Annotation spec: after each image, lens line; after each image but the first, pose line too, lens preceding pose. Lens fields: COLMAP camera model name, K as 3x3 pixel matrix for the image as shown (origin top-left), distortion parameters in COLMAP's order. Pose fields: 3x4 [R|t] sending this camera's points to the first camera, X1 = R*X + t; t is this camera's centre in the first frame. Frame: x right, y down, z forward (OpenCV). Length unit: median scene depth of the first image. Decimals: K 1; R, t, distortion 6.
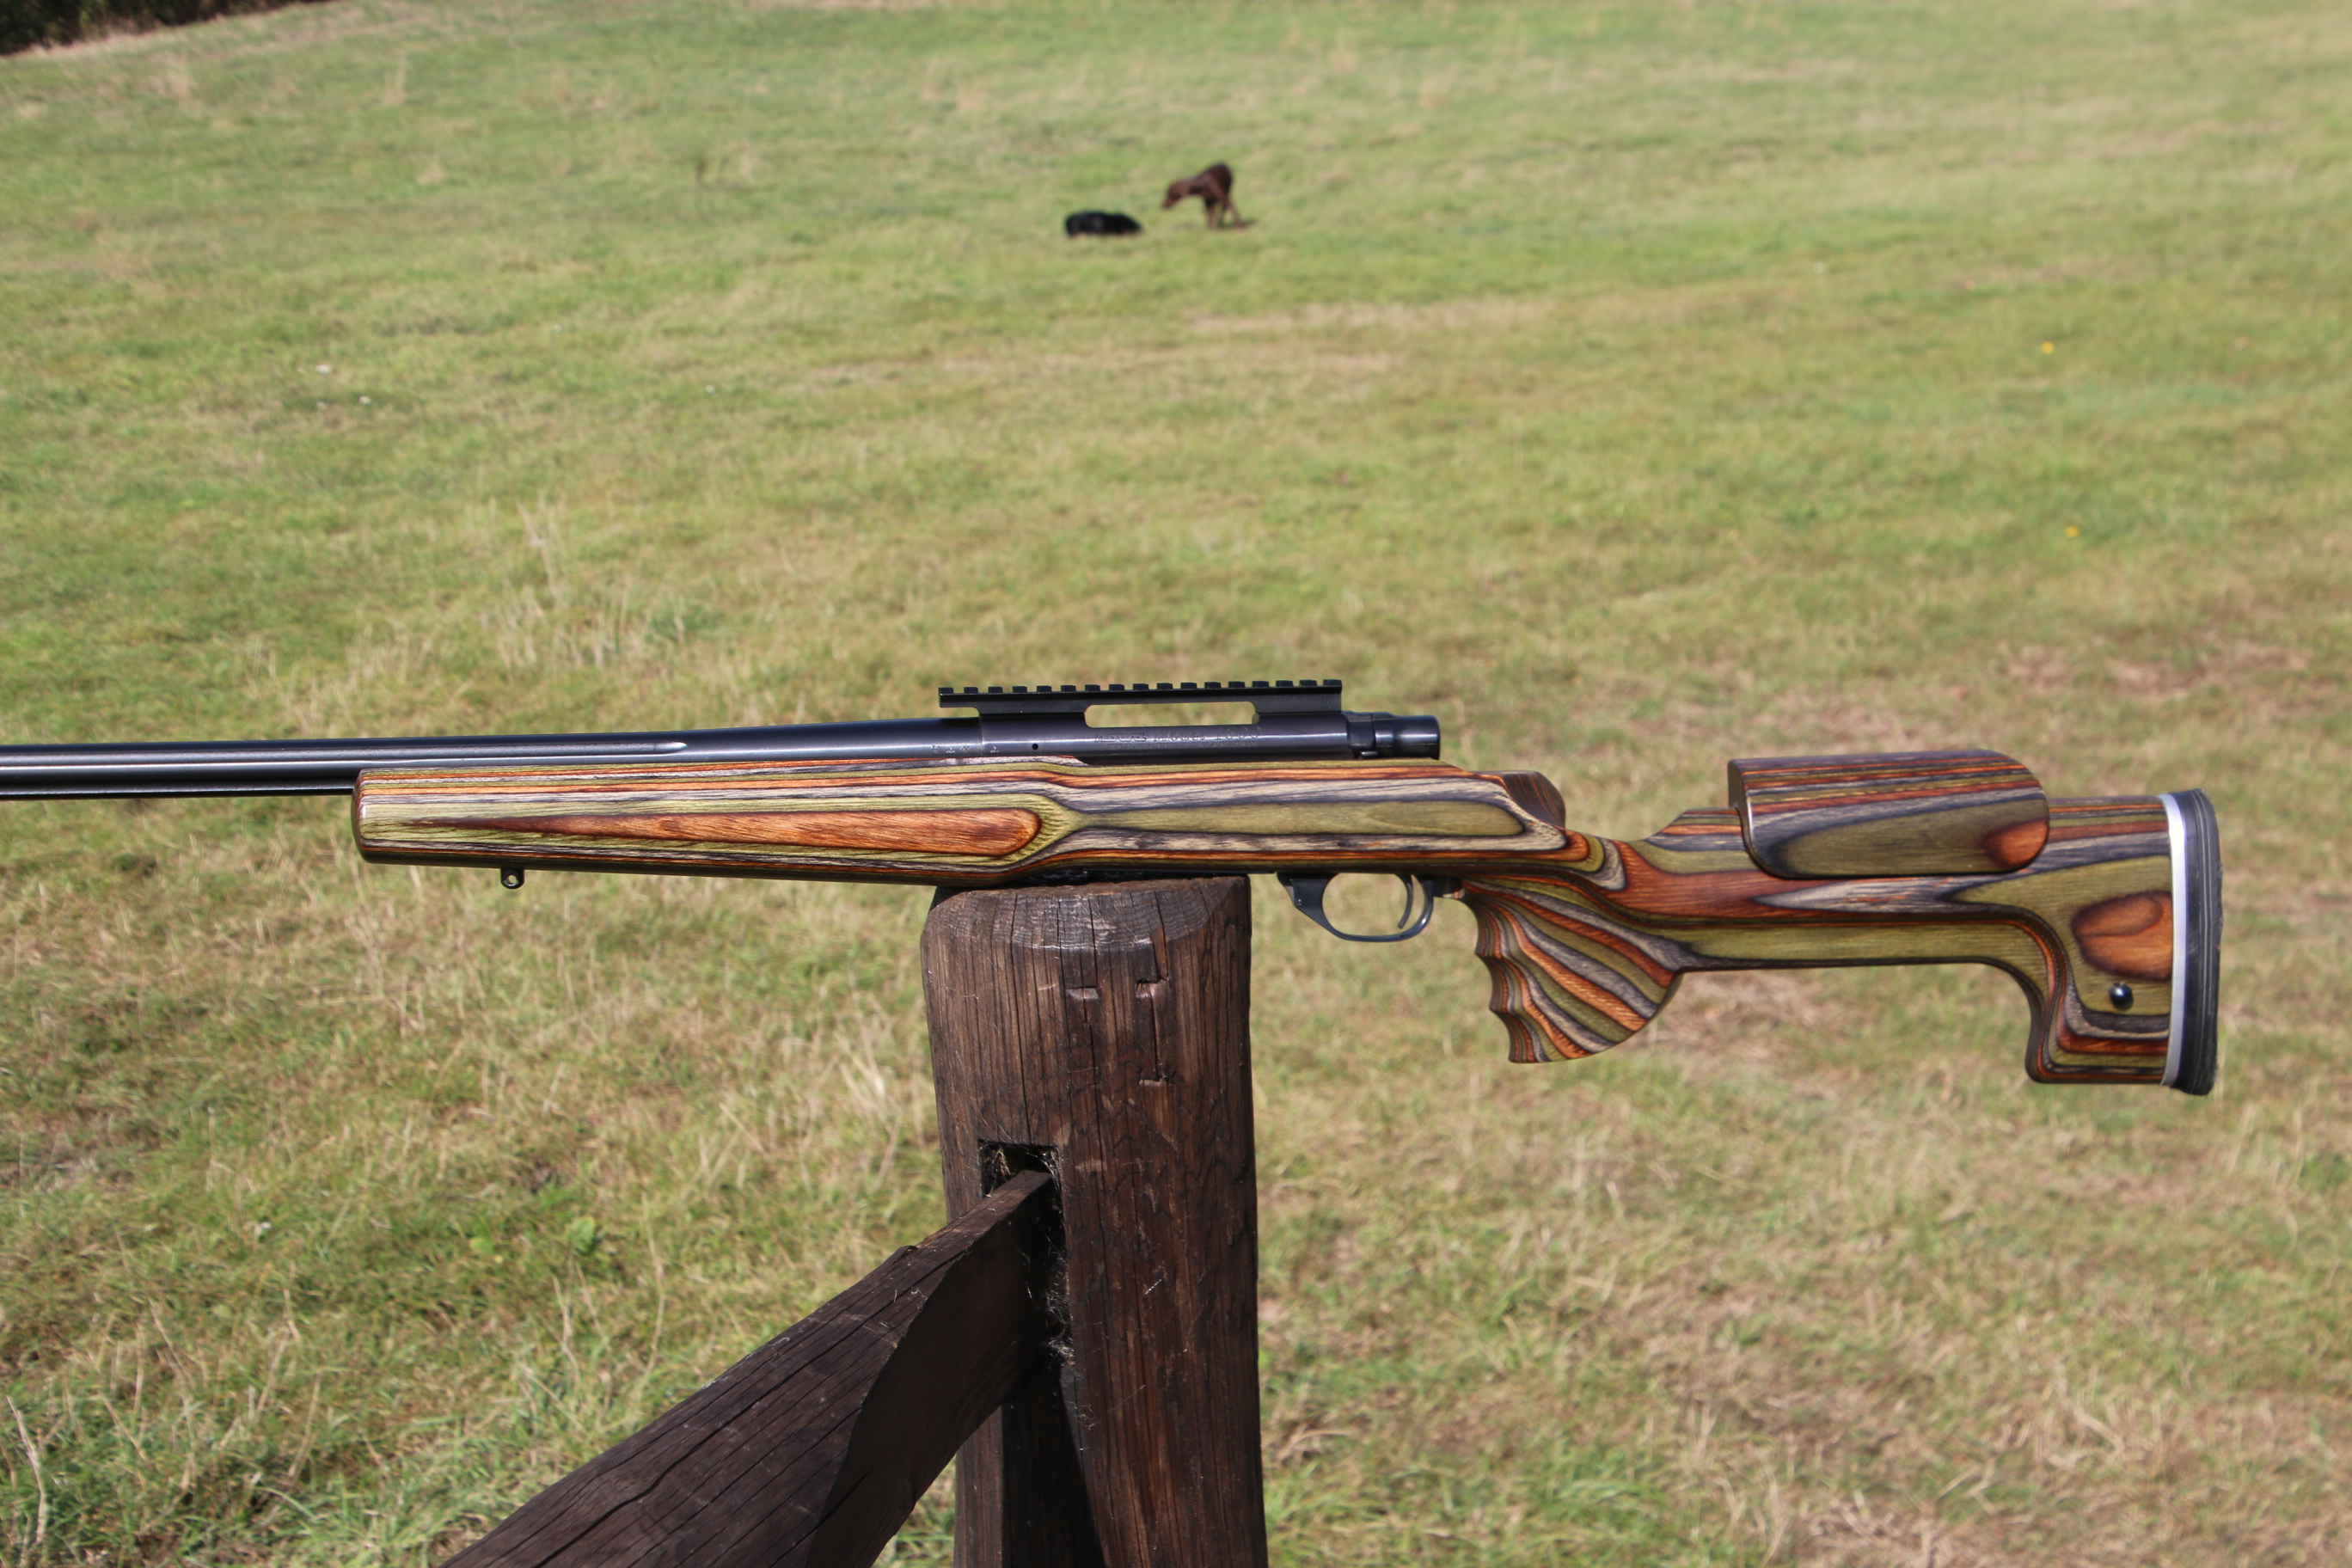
lens RADIAL K [[3847.7, 0, 1338.6], [0, 3847.7, 910.2], [0, 0, 1]] dist [0.158676, 1.020714]
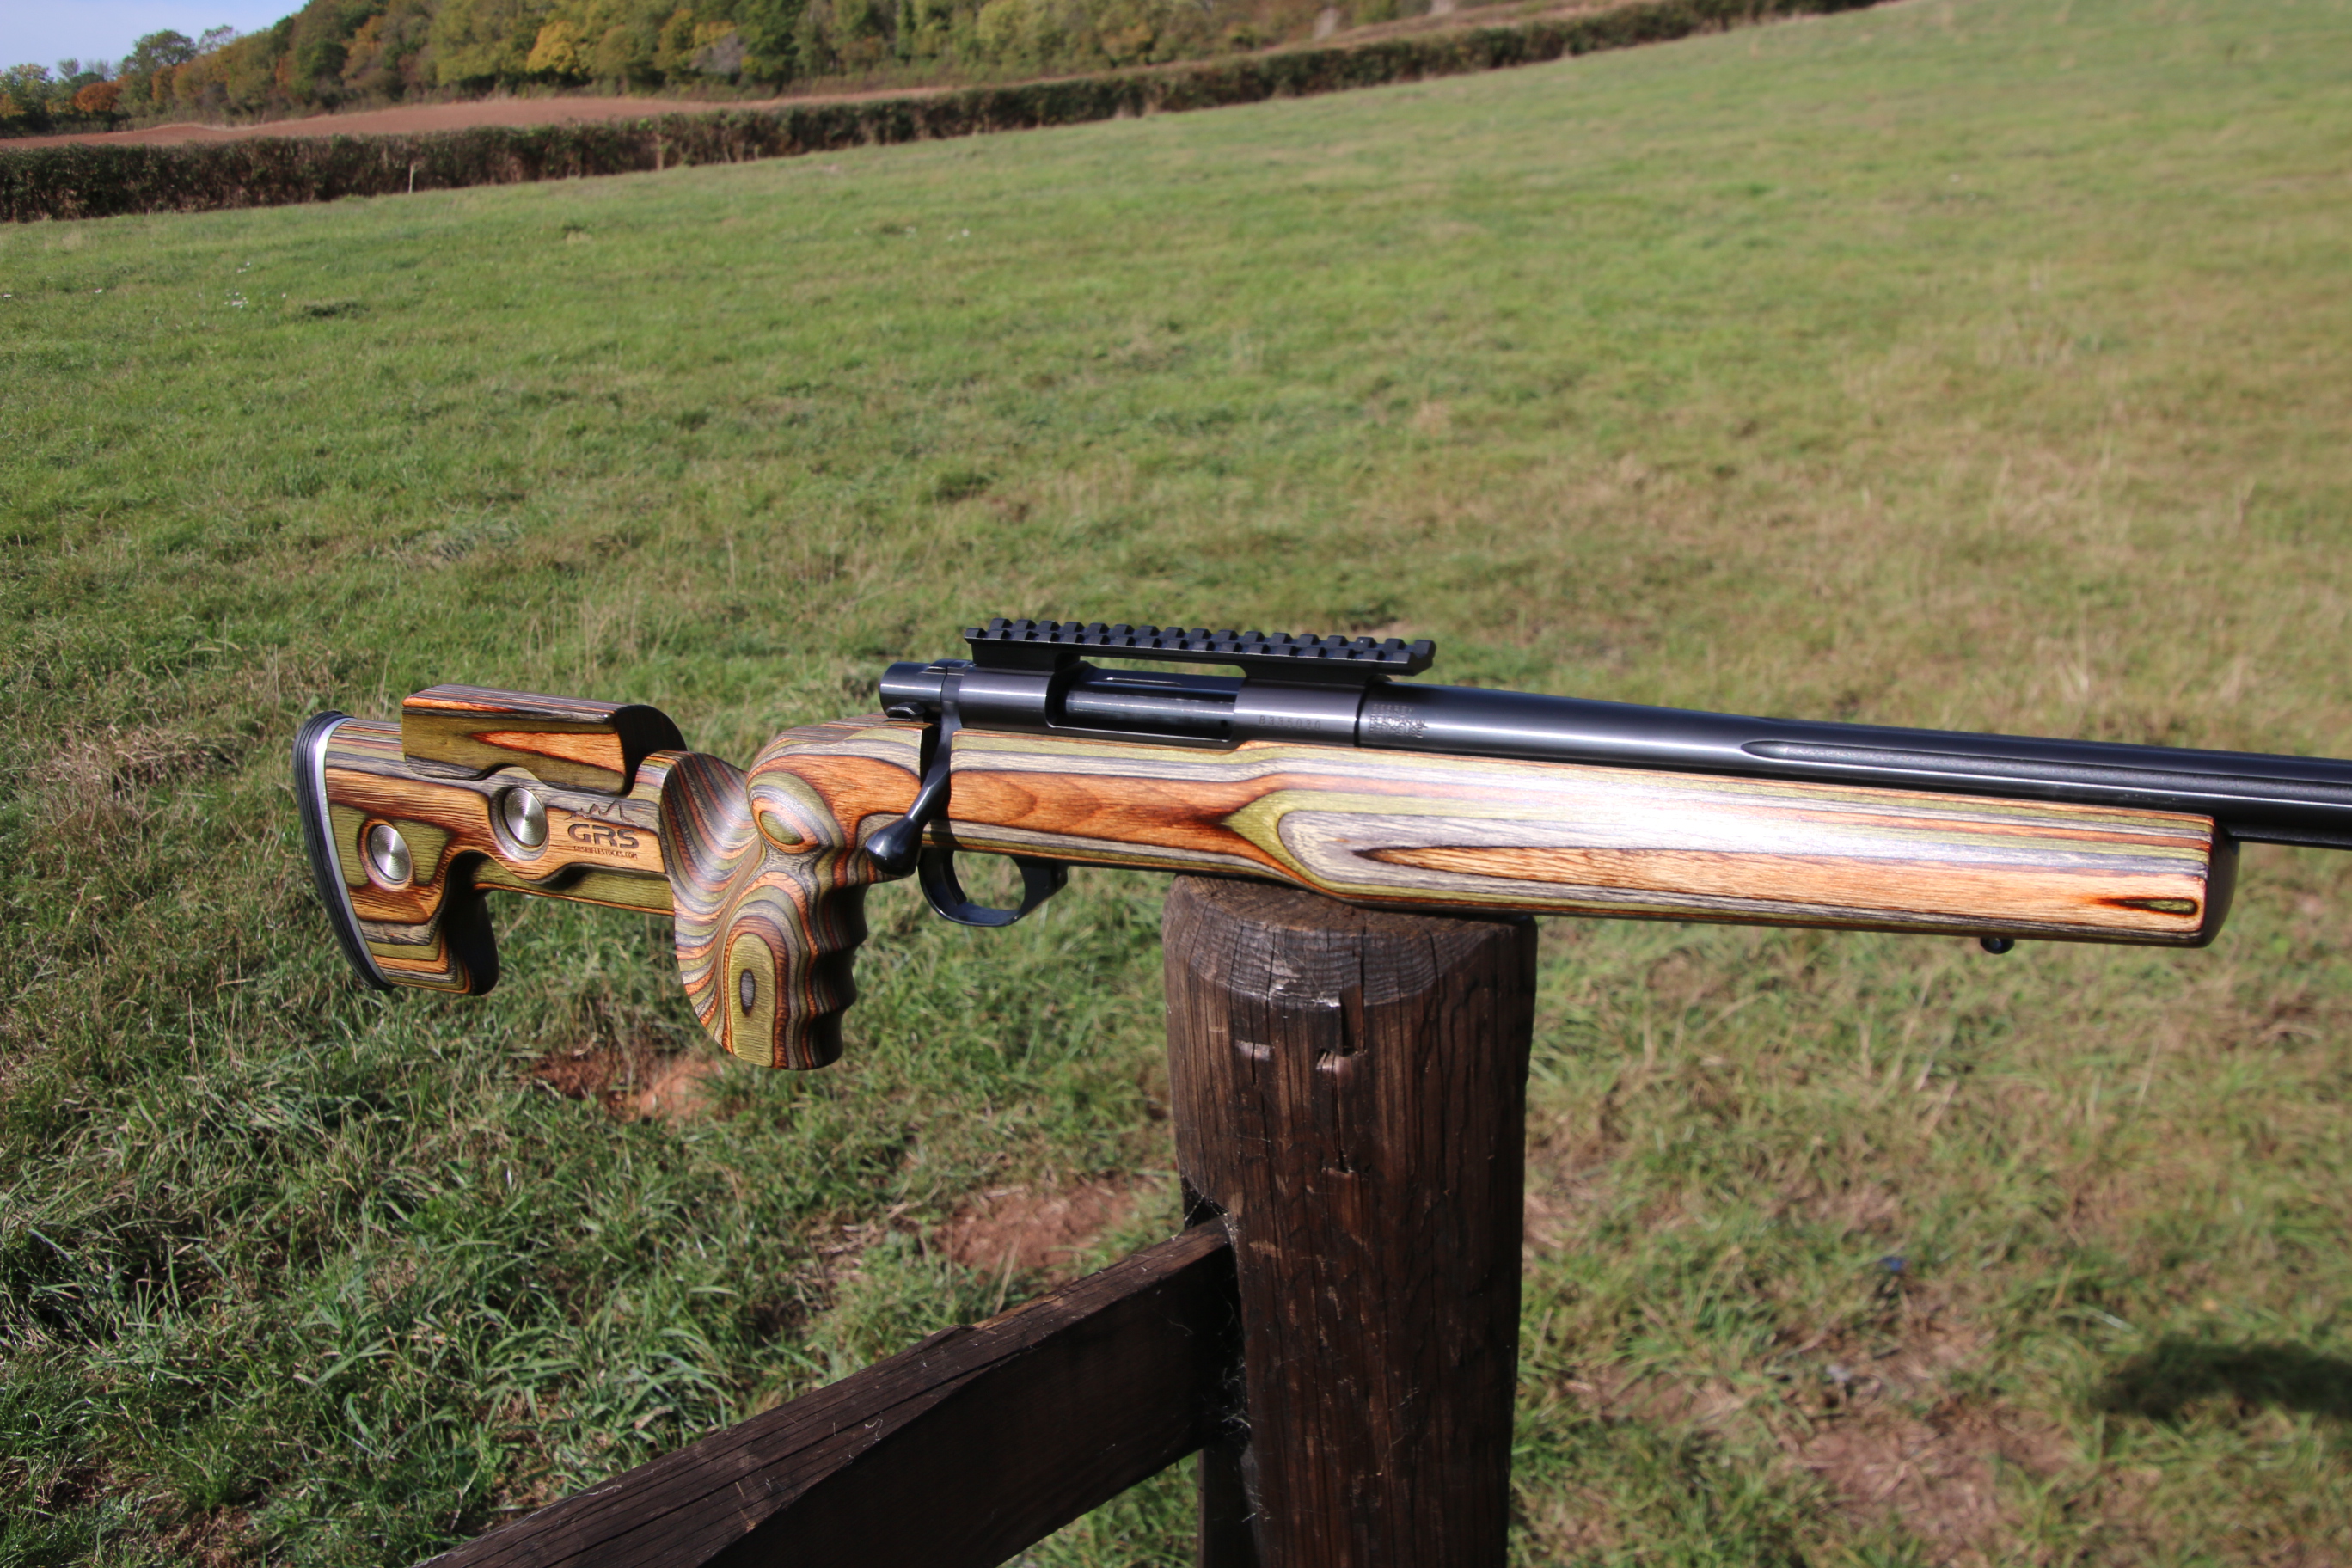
lens RADIAL K [[2034.6, 0, 1270.3], [0, 2034.6, 842.7], [0, 0, 1]] dist [-0.079701, 0.130474]
pose [[0.830859, 0.194318, -0.521454, 0.130539], [-0.095803, 0.973009, 0.209941, -0.096987], [0.548175, -0.124474, 0.827049, 0.627107]]
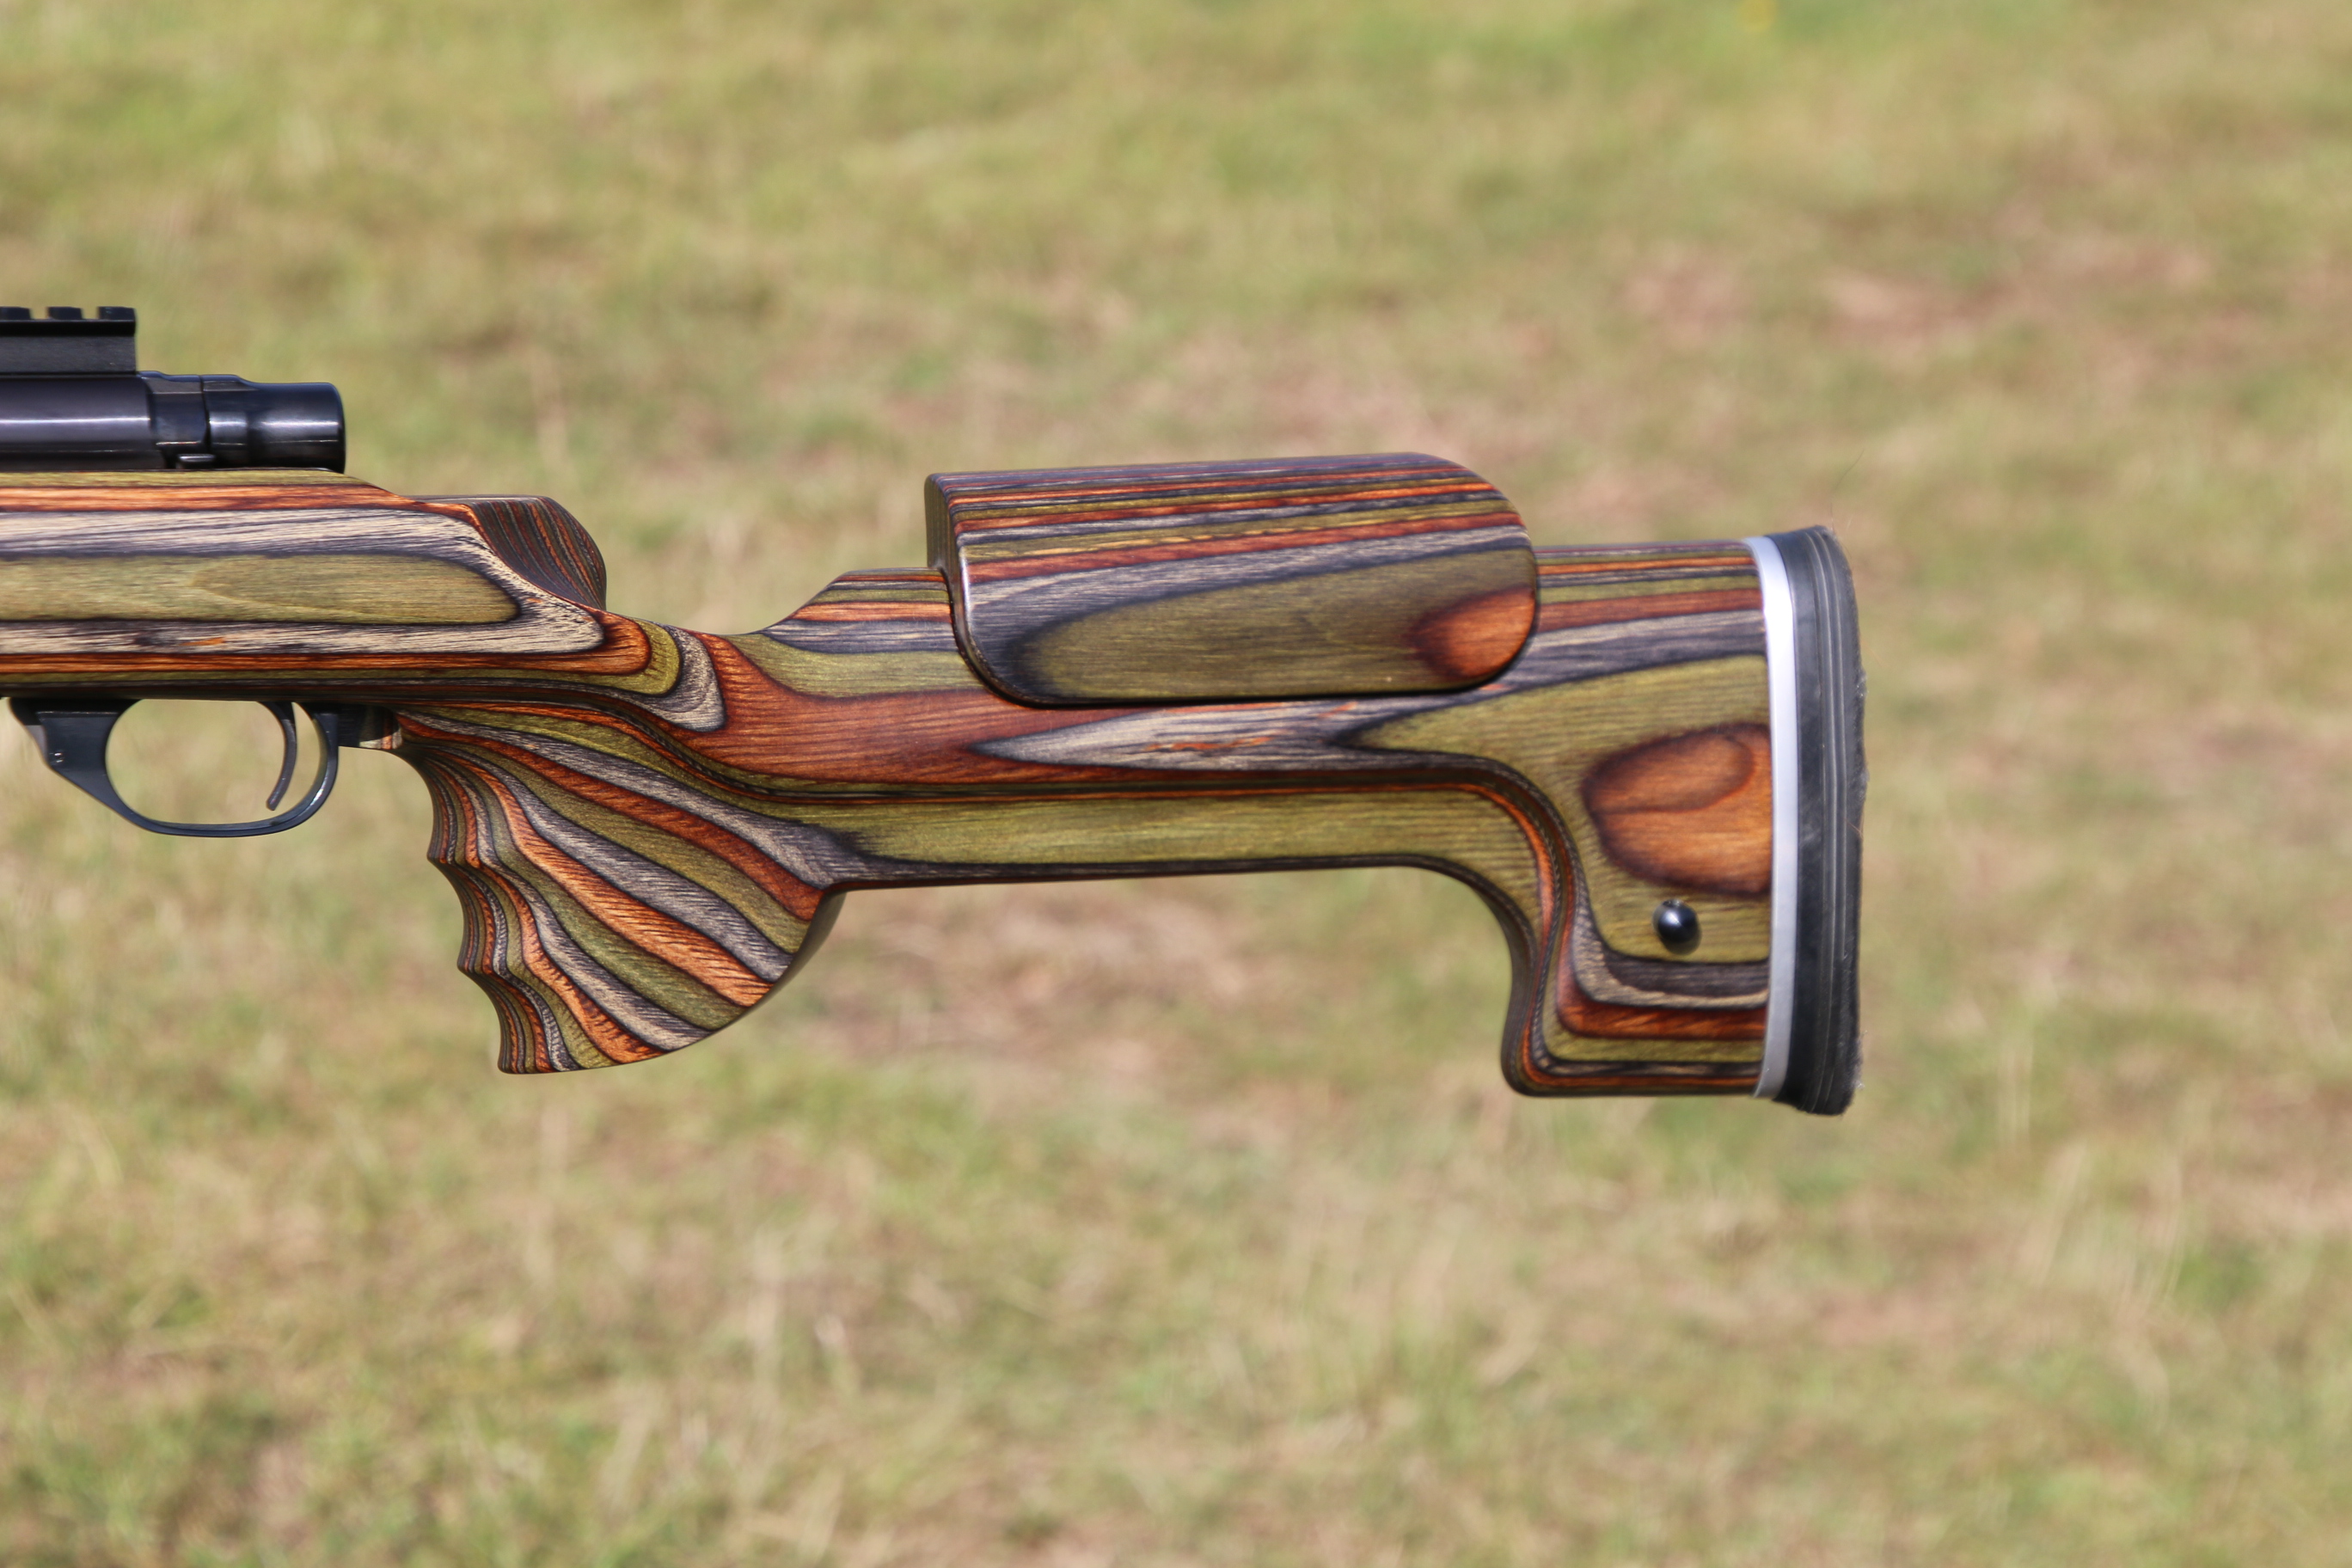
lens RADIAL K [[7753.6, 0, 1212.0], [0, 7753.6, 882.6], [0, 0, 1]] dist [1.030567, 1.670877]
pose [[0.993594, -0.010758, 0.112496, 0.021891], [0.009300, 0.999866, 0.013480, 0.001580], [-0.112626, -0.012347, 0.993561, -0.031909]]
